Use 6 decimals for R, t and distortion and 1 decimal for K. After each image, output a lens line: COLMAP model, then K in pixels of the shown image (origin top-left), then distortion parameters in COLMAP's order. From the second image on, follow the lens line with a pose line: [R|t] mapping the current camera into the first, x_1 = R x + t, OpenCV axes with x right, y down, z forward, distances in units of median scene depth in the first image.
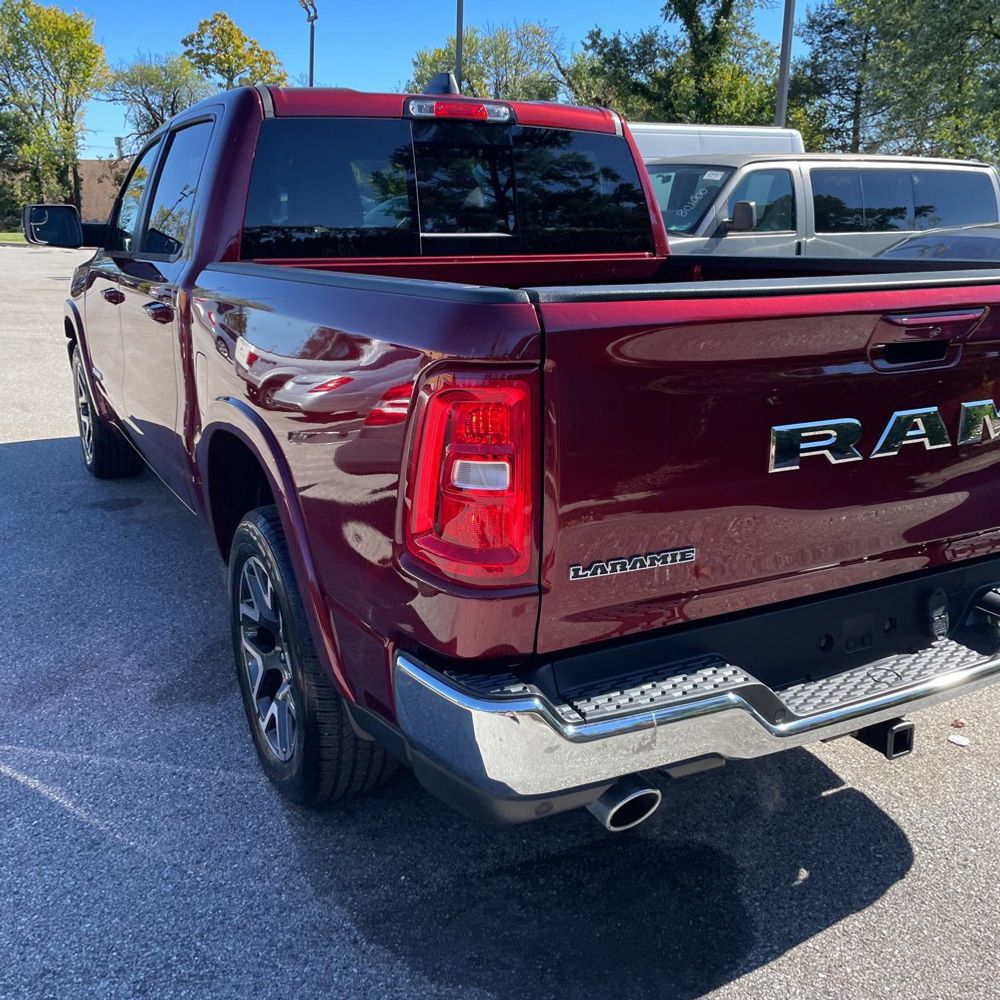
lens RADIAL K [[1035.0, 0, 519.2], [0, 1035.0, 533.8], [0, 0, 1]] dist [0.091639, -0.211059]
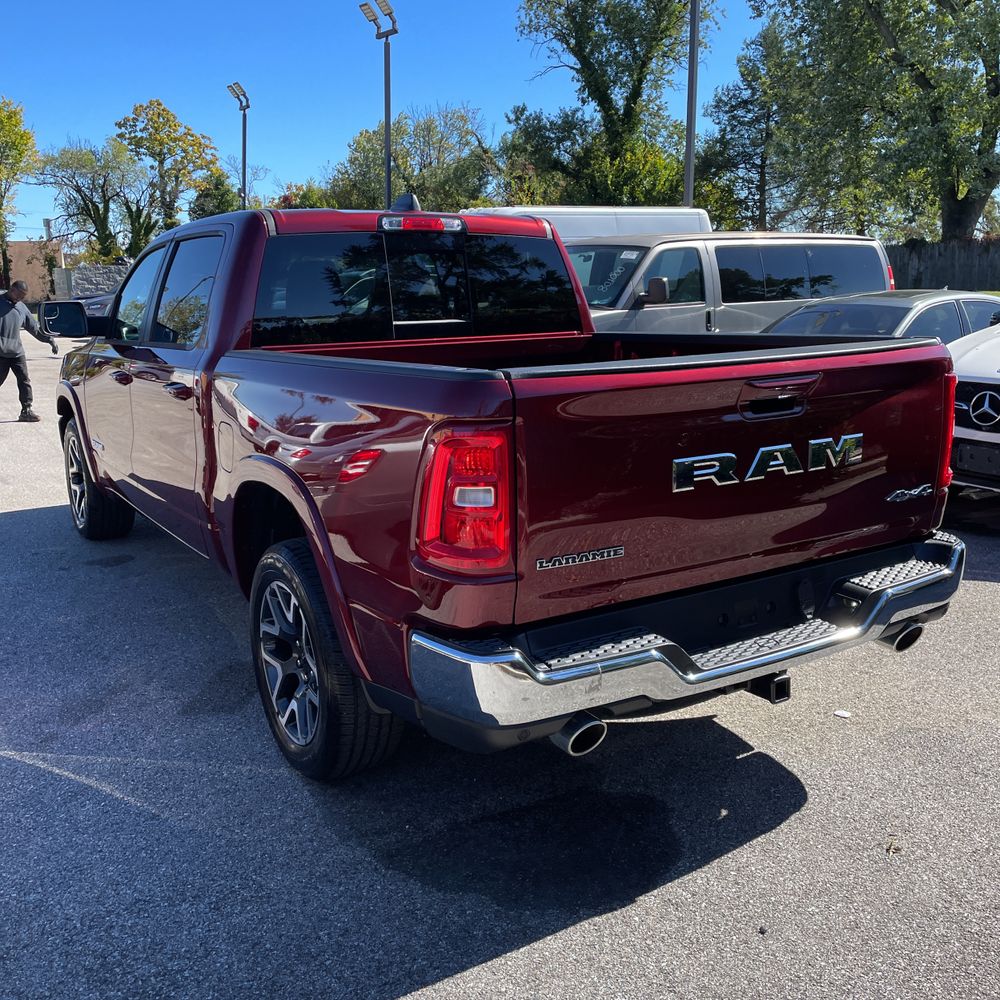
lens RADIAL K [[1025.6, 0, 502.2], [0, 1025.6, 529.5], [0, 0, 1]] dist [0.066985, -0.091927]
pose [[0.998333, -0.033512, 0.046994, -0.042427], [0.036469, 0.997312, -0.063555, 0.051826], [-0.044738, 0.065163, 0.996871, -0.273401]]
